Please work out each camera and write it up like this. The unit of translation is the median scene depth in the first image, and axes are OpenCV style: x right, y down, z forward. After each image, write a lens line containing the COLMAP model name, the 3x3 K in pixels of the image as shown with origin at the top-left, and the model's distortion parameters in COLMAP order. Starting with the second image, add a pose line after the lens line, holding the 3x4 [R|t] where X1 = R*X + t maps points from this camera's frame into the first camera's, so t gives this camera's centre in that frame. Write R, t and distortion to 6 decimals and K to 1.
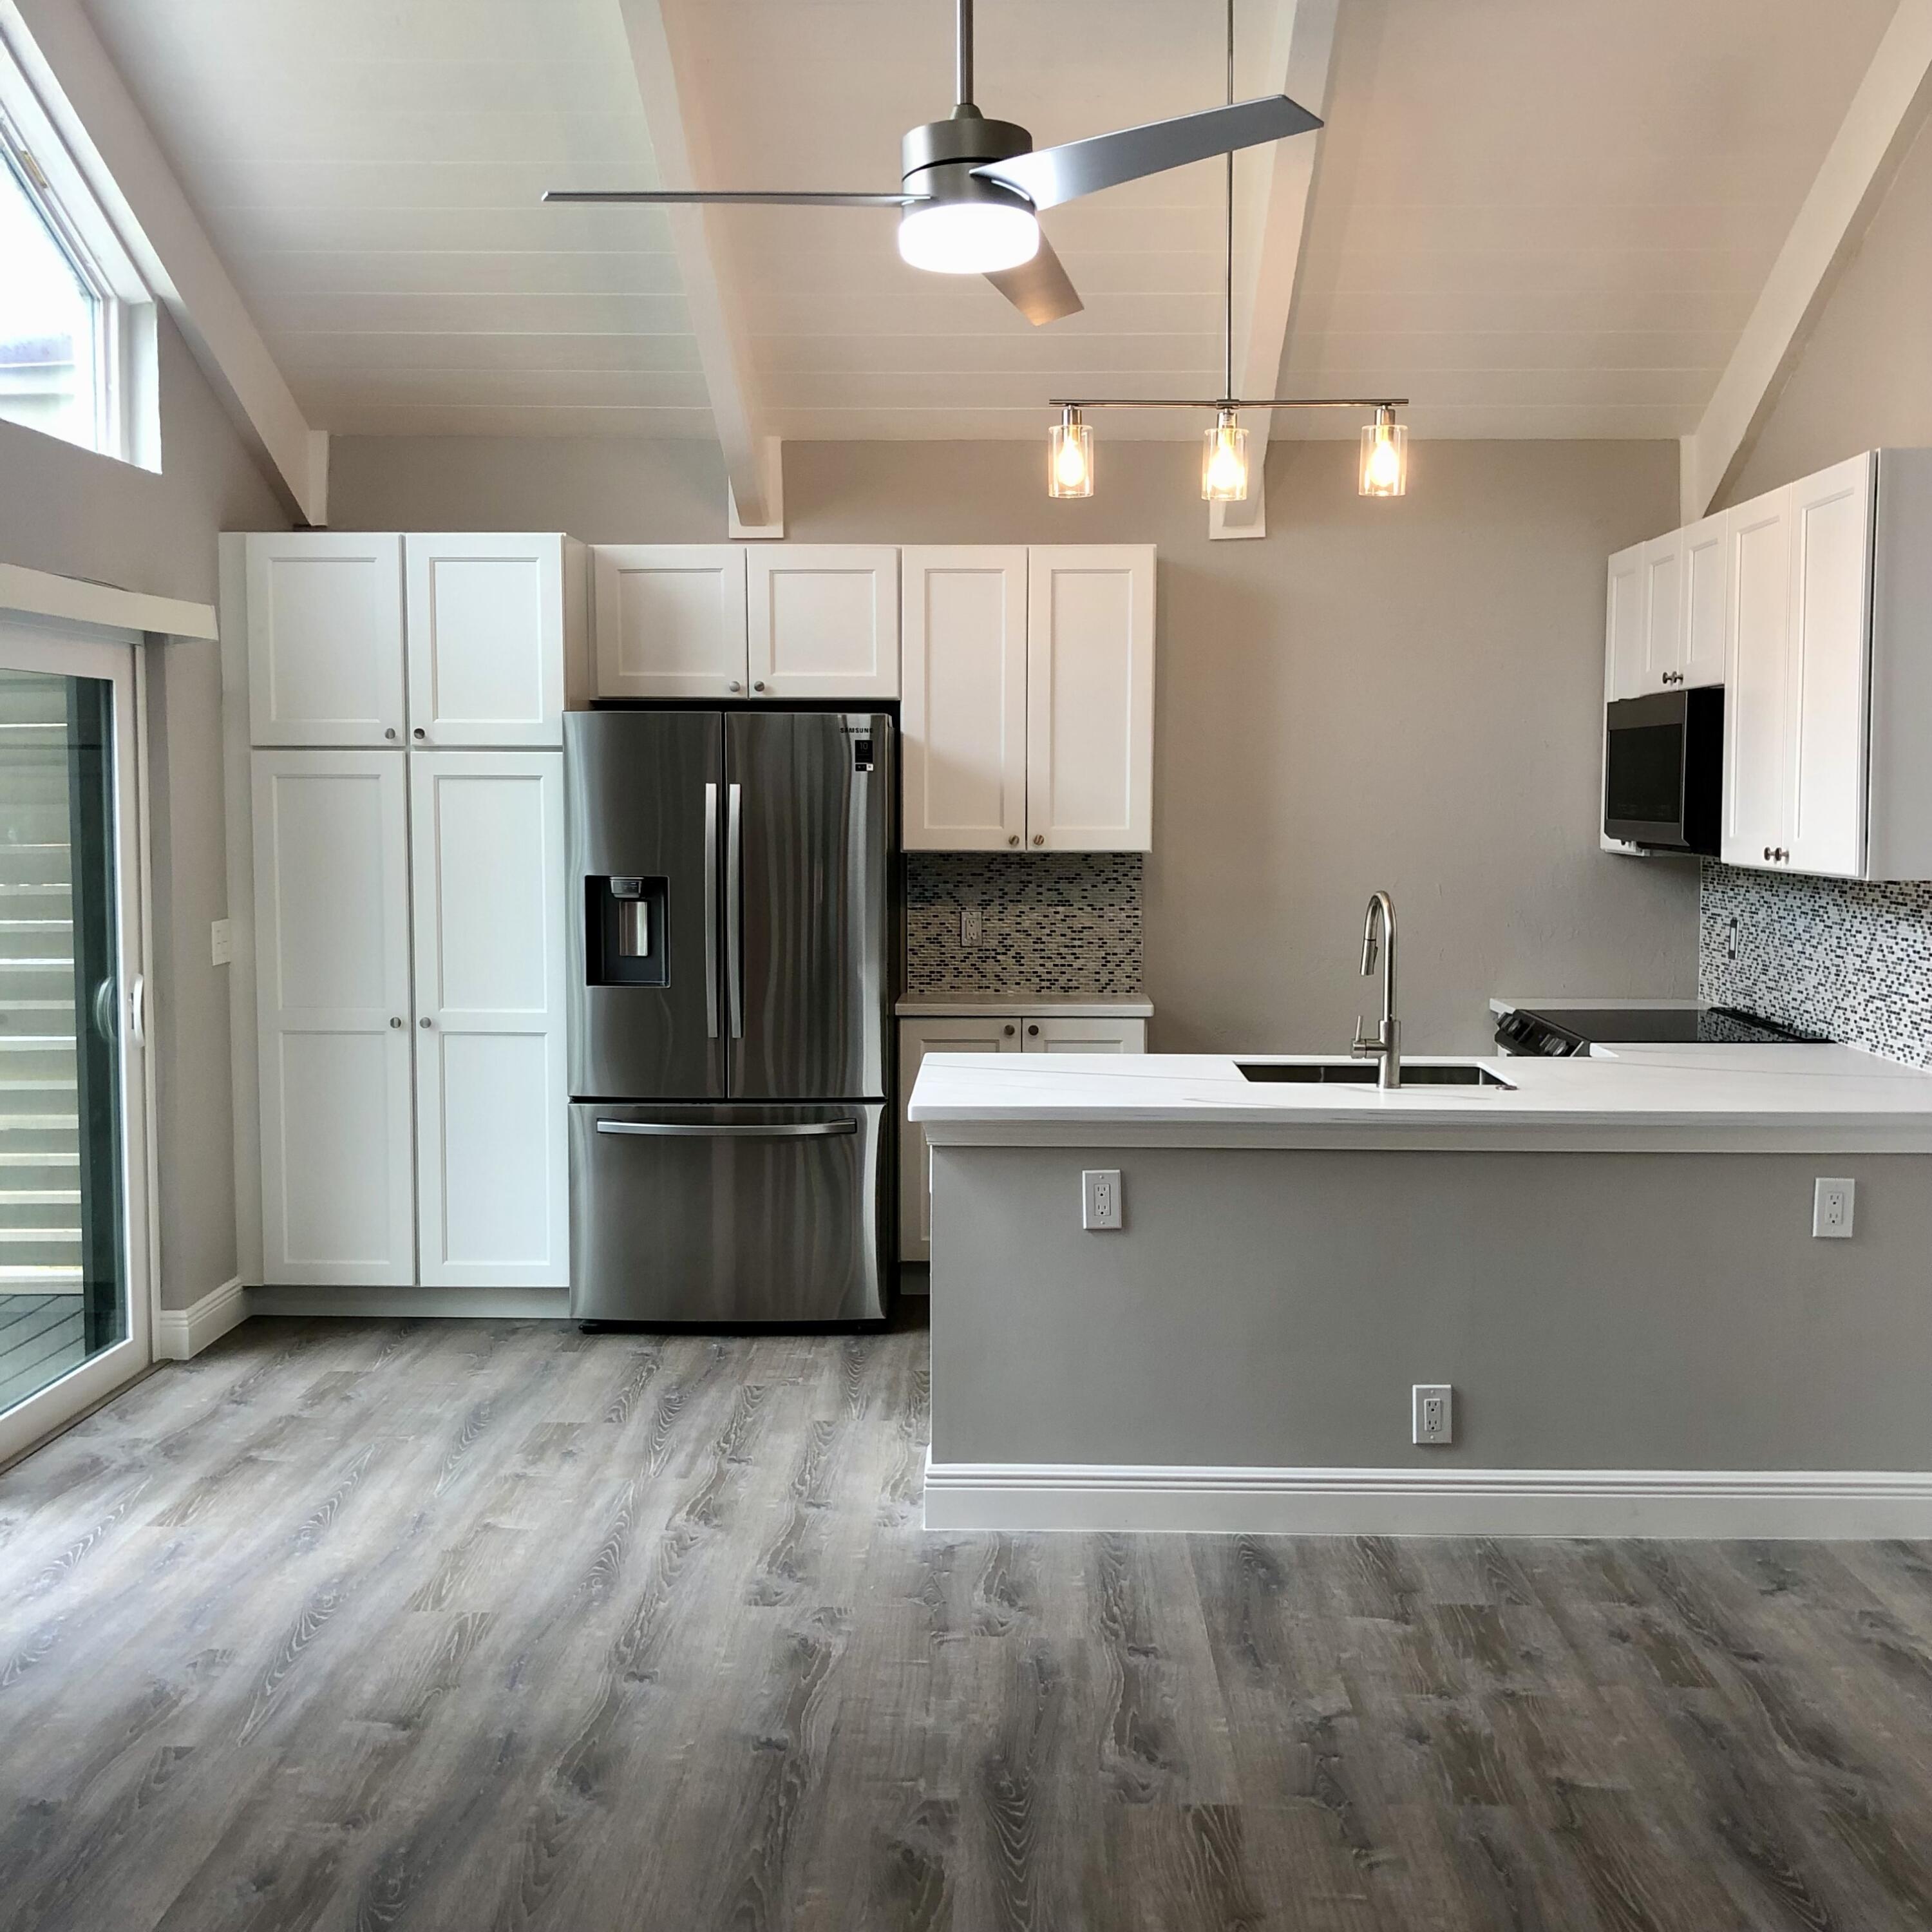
lens RADIAL K [[2120.9, 0, 966.0], [0, 2120.9, 966.0], [0, 0, 1]] dist [0.157019, -0.533687]
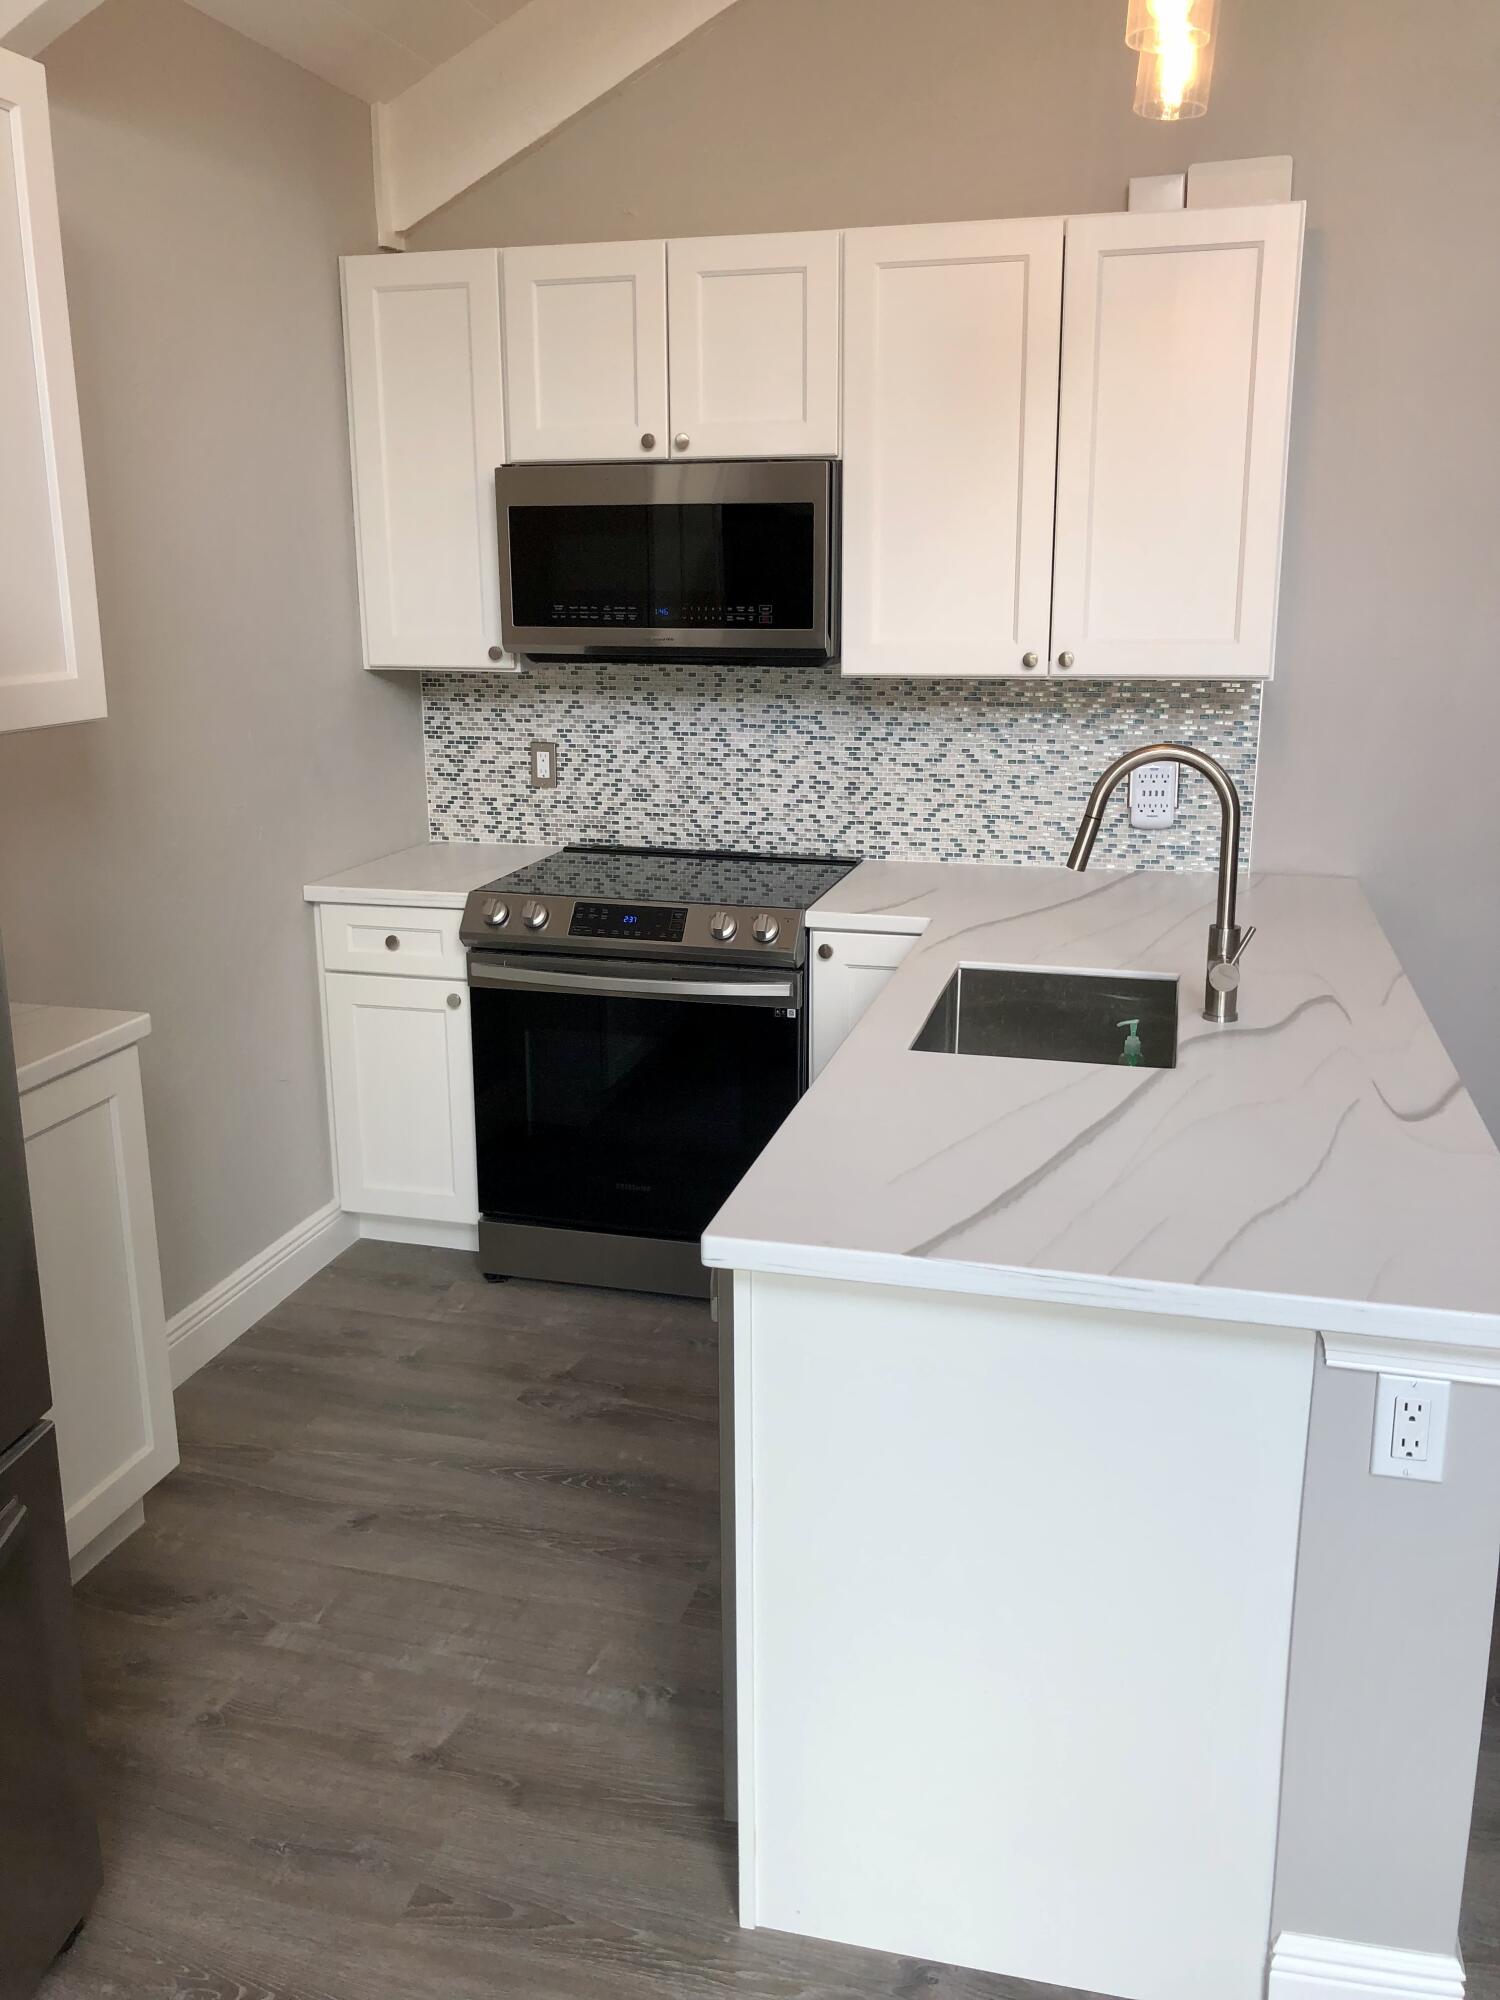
lens RADIAL K [[1635.3, 0, 758.4], [0, 1635.3, 965.2], [0, 0, 1]] dist [0.170533, -0.467105]
pose [[0.220603, -0.229549, 0.947967, -0.292321], [0.084156, 0.972766, 0.215970, -0.076349], [-0.971726, 0.032134, 0.233913, 0.841368]]
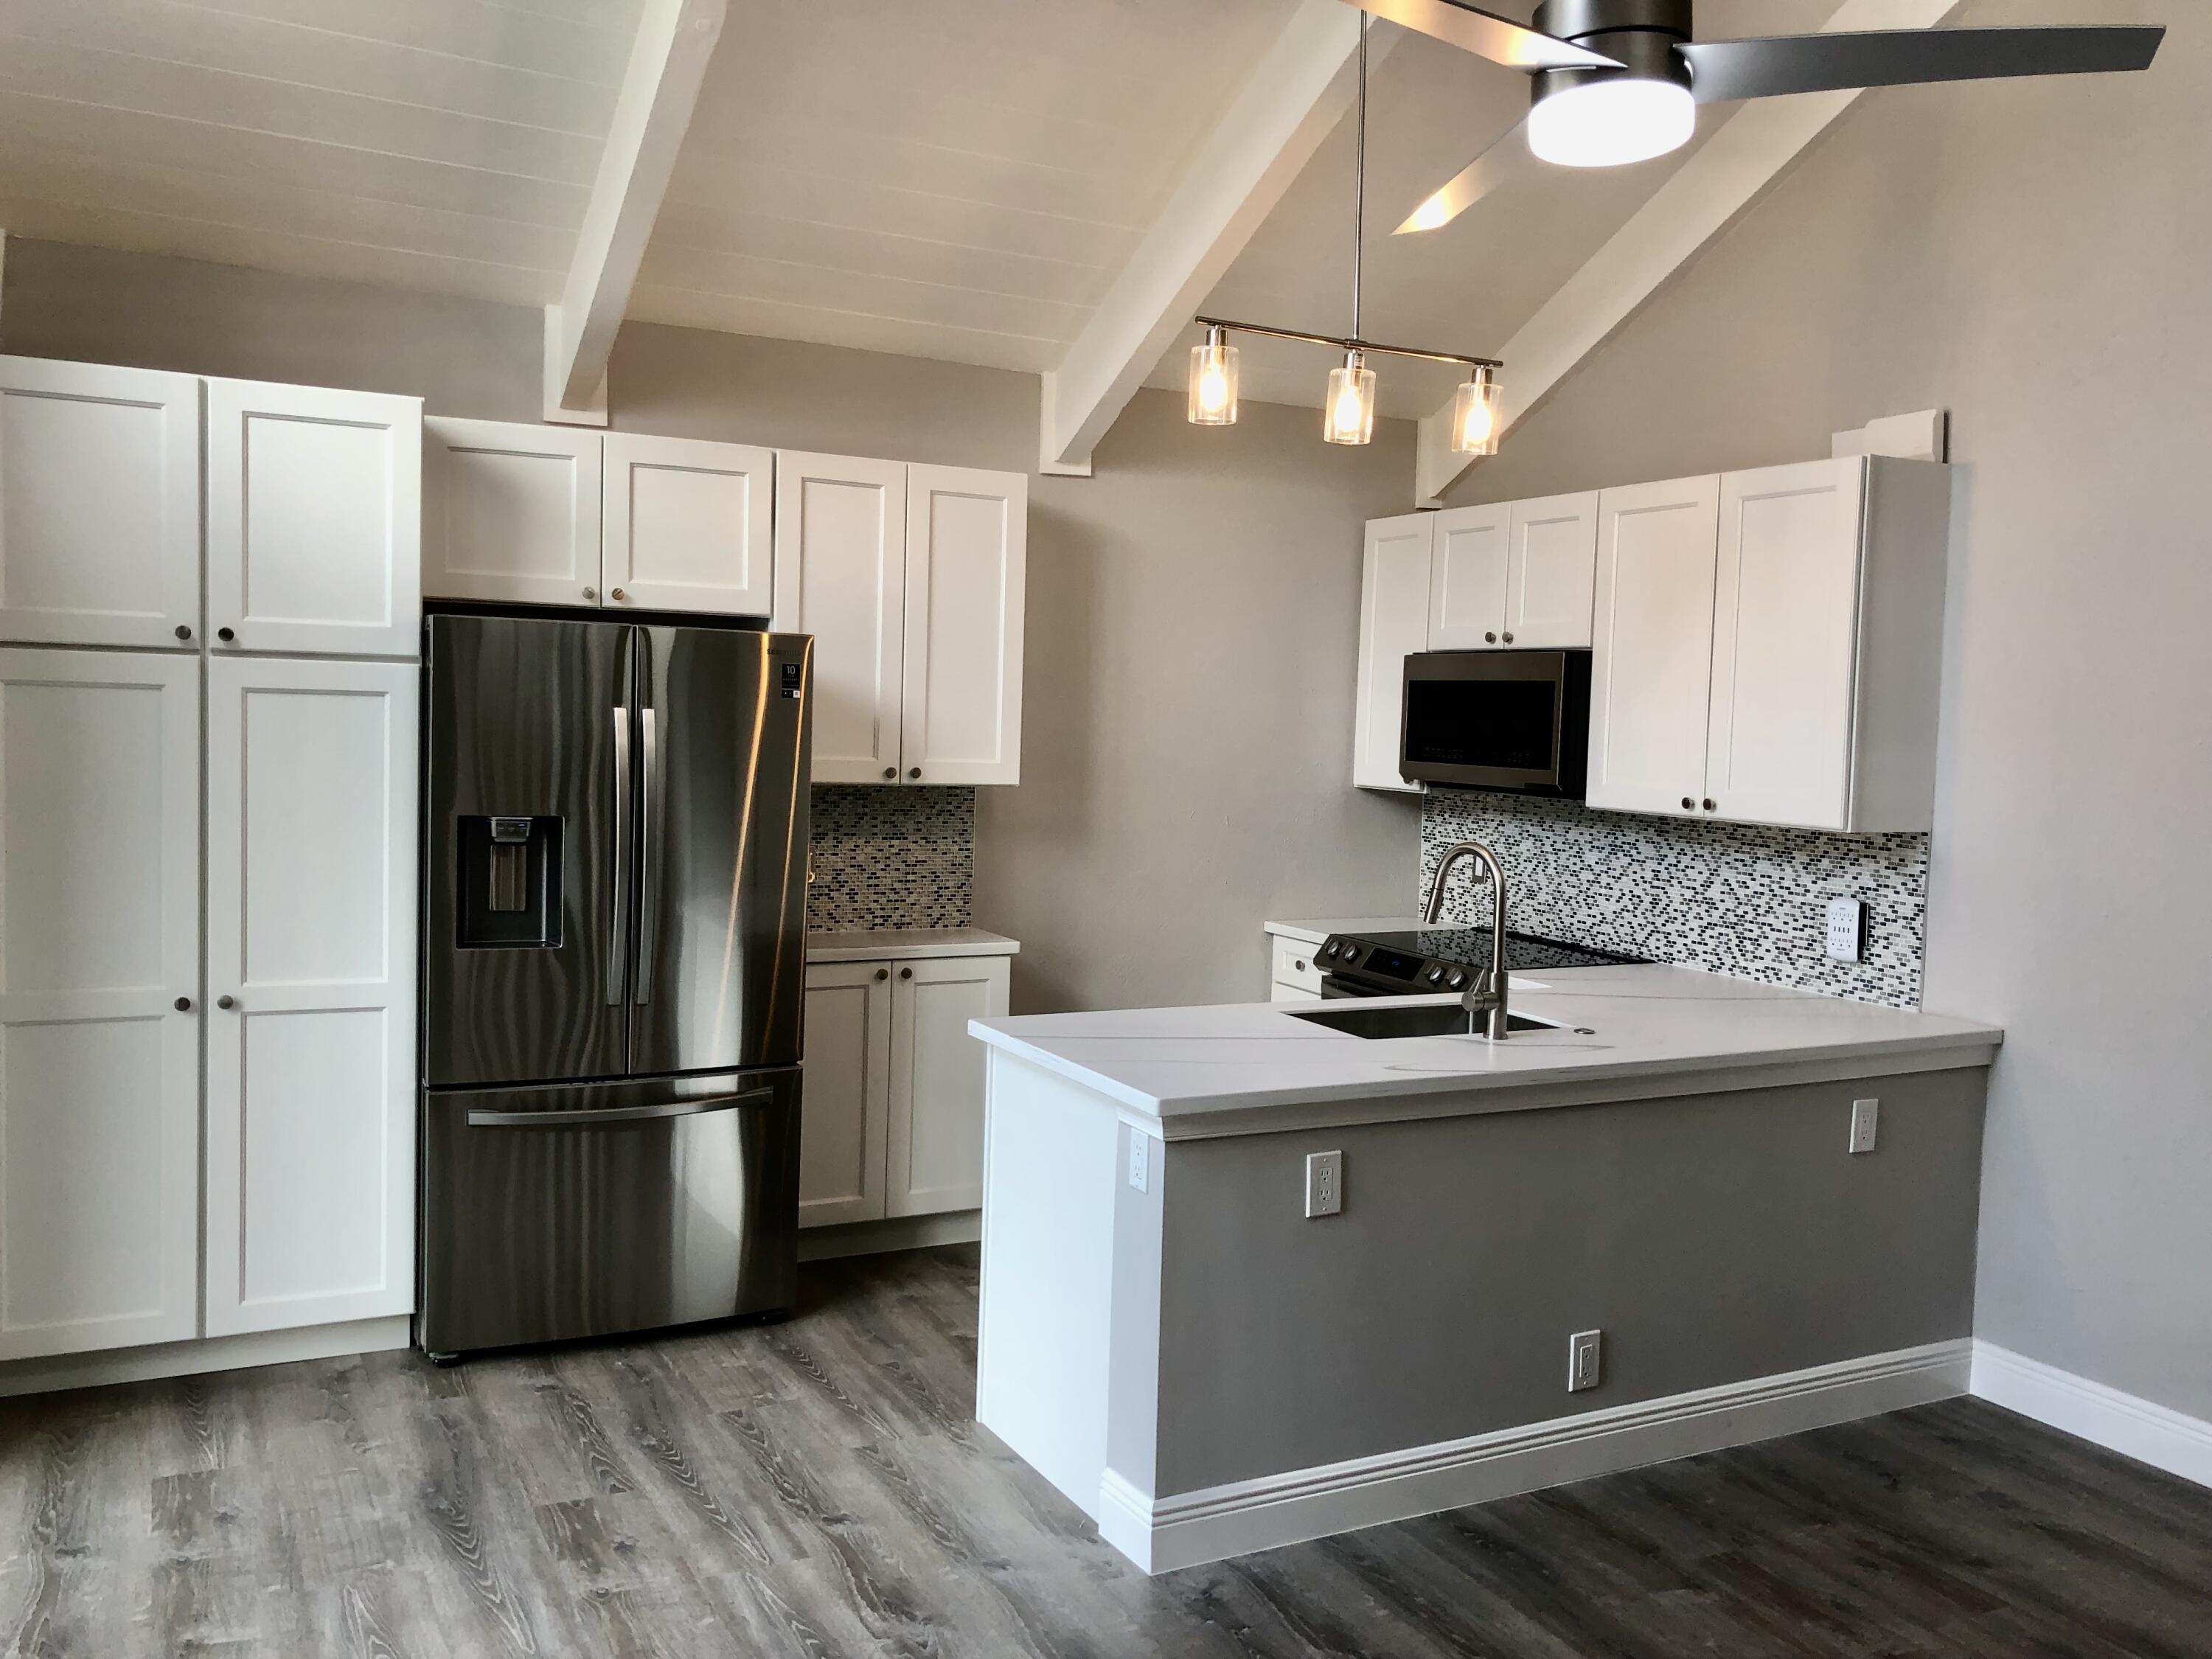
lens RADIAL K [[1833.8, 0, 1106.0], [0, 1833.8, 829.5], [0, 0, 1]] dist [0.011053, 0.005285]
pose [[0.873211, -0.006285, 0.487302, -0.319179], [0.009361, 0.999949, -0.003877, -0.033110], [-0.487253, 0.007947, 0.873225, 0.271197]]
